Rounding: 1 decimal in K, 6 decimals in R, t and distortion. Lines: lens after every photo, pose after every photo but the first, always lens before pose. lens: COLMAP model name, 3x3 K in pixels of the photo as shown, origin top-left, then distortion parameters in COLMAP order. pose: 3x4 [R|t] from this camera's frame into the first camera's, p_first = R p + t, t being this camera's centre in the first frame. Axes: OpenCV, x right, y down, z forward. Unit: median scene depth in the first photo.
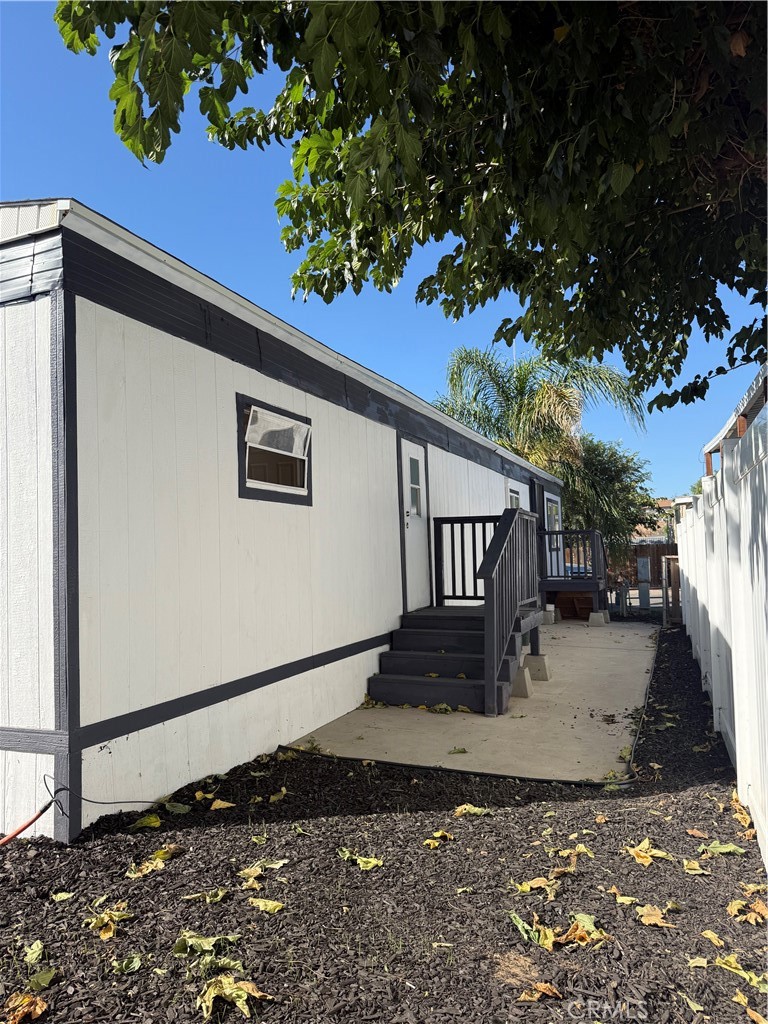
lens RADIAL K [[718.5, 0, 384.0], [0, 718.5, 512.0], [0, 0, 1]] dist [0.000390, -0.030716]
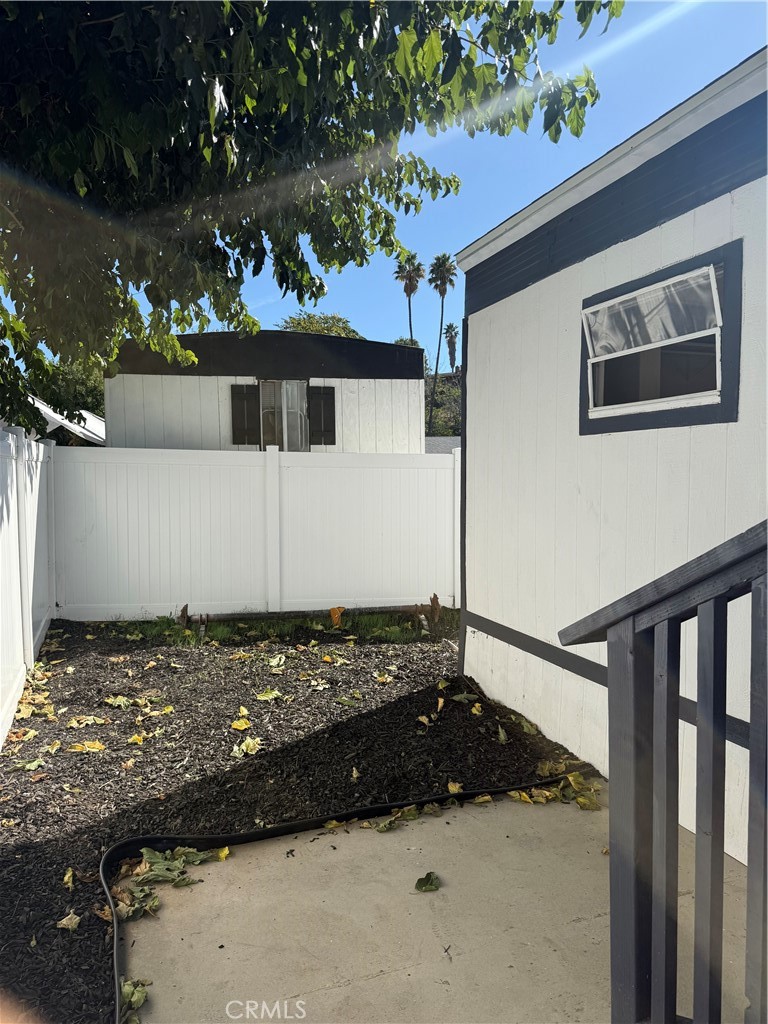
lens RADIAL K [[718.5, 0, 384.0], [0, 718.5, 512.0], [0, 0, 1]] dist [0.000390, -0.030716]
pose [[-0.753887, 0.061572, -0.654113, 0.488997], [0.060285, 0.997882, 0.024451, 0.033028], [0.654233, -0.021000, -0.756002, 1.449311]]
